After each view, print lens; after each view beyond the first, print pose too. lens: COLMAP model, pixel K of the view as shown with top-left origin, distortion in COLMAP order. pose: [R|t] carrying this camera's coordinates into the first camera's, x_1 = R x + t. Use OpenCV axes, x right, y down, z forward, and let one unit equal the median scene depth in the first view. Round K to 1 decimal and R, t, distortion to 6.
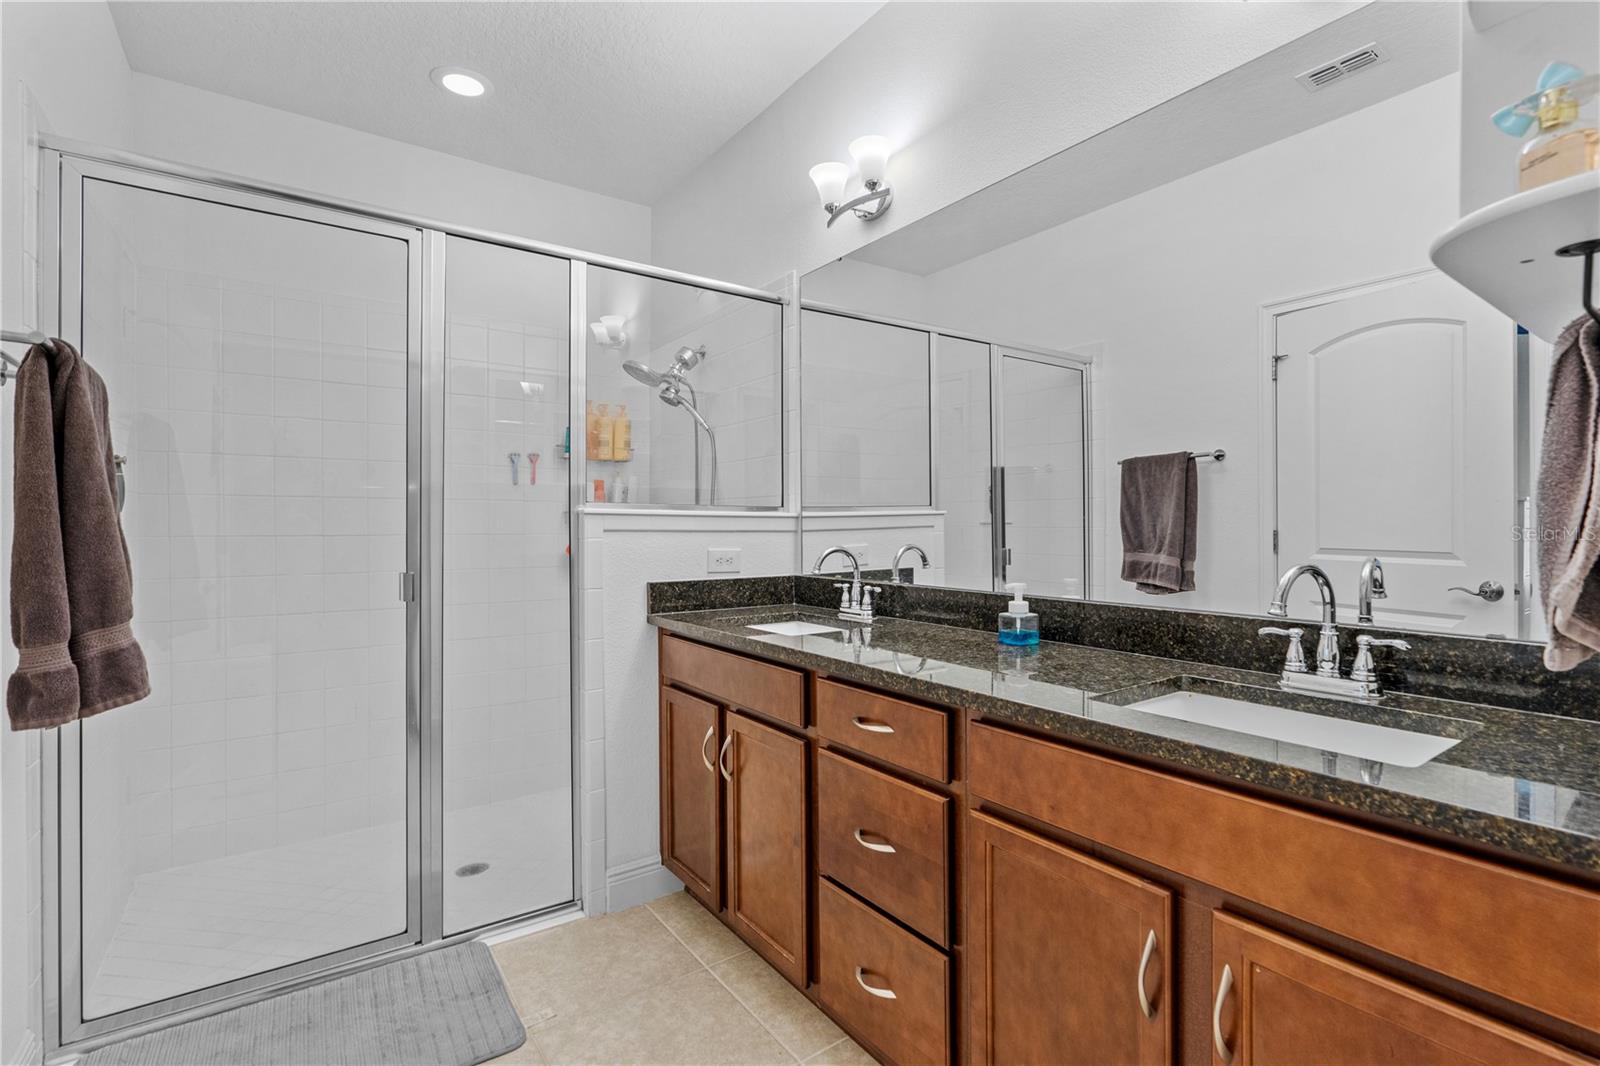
lens RADIAL K [[733.6, 0, 806.6], [0, 733.6, 524.6], [0, 0, 1]] dist [-0.018179, 0.005698]
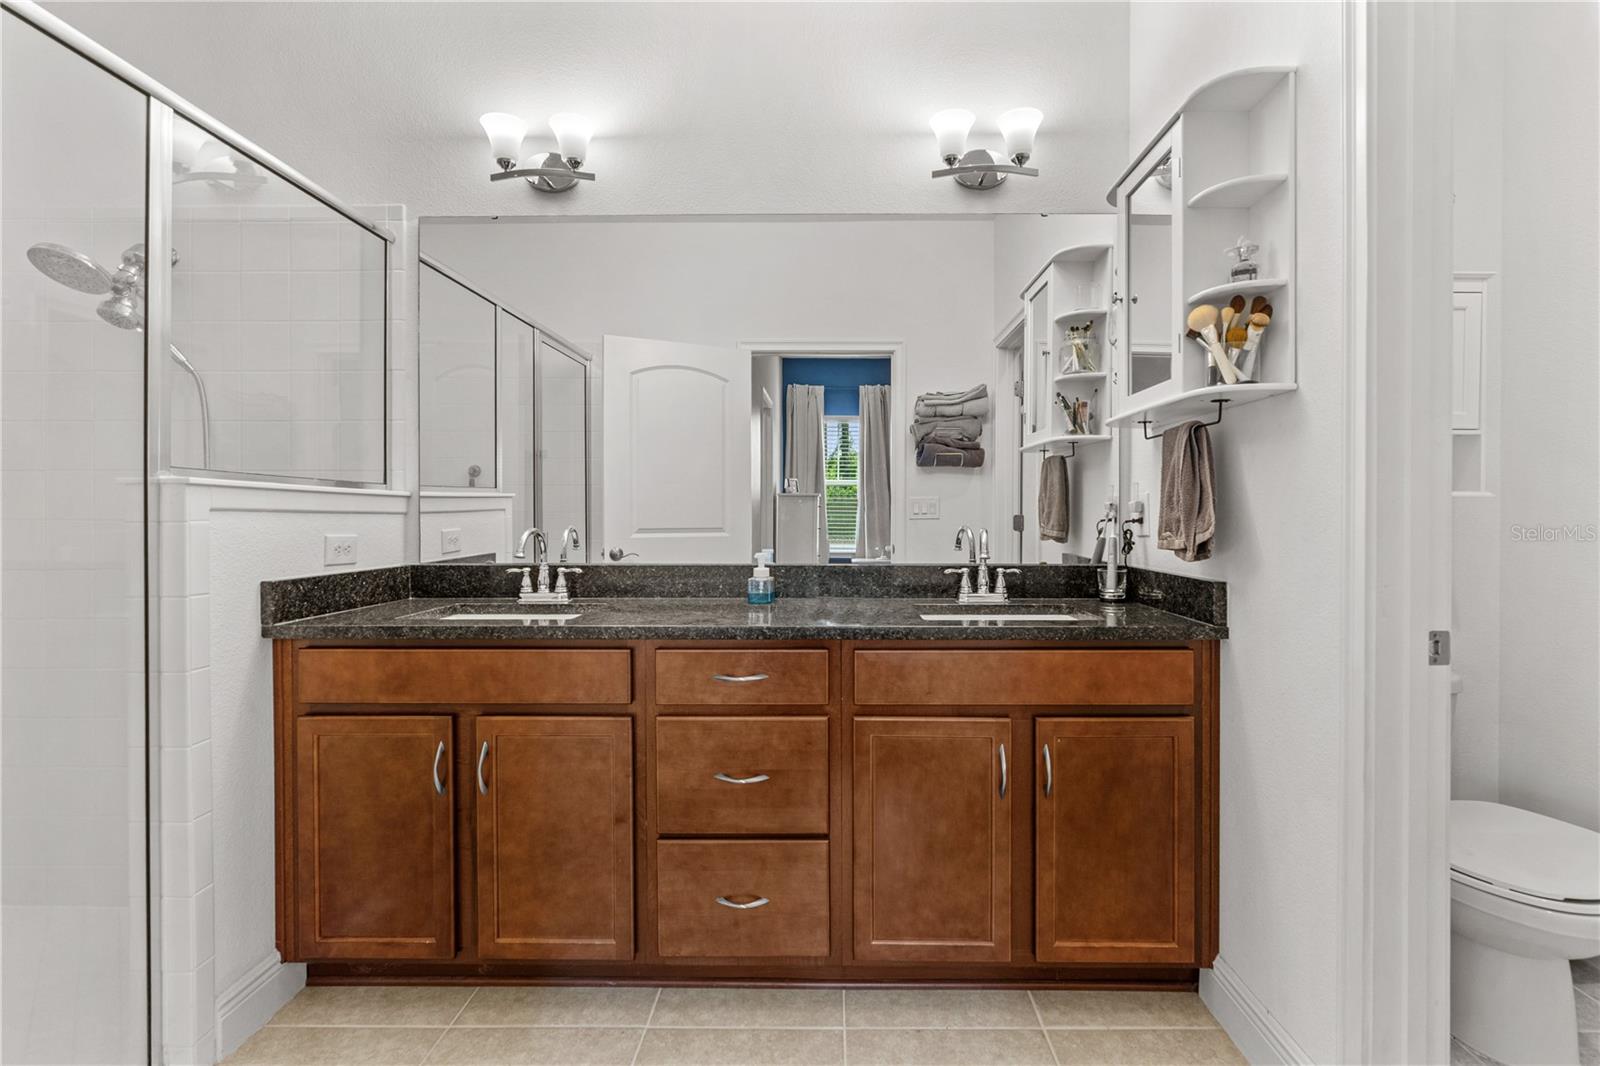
lens RADIAL K [[733.6, 0, 826.4], [0, 733.6, 511.8], [0, 0, 1]] dist [-0.018179, 0.005698]
pose [[0.605479, 0.004399, 0.795849, -0.492284], [-0.003978, 0.999989, -0.002501, 0.009653], [-0.795851, -0.001652, 0.605490, 0.127946]]
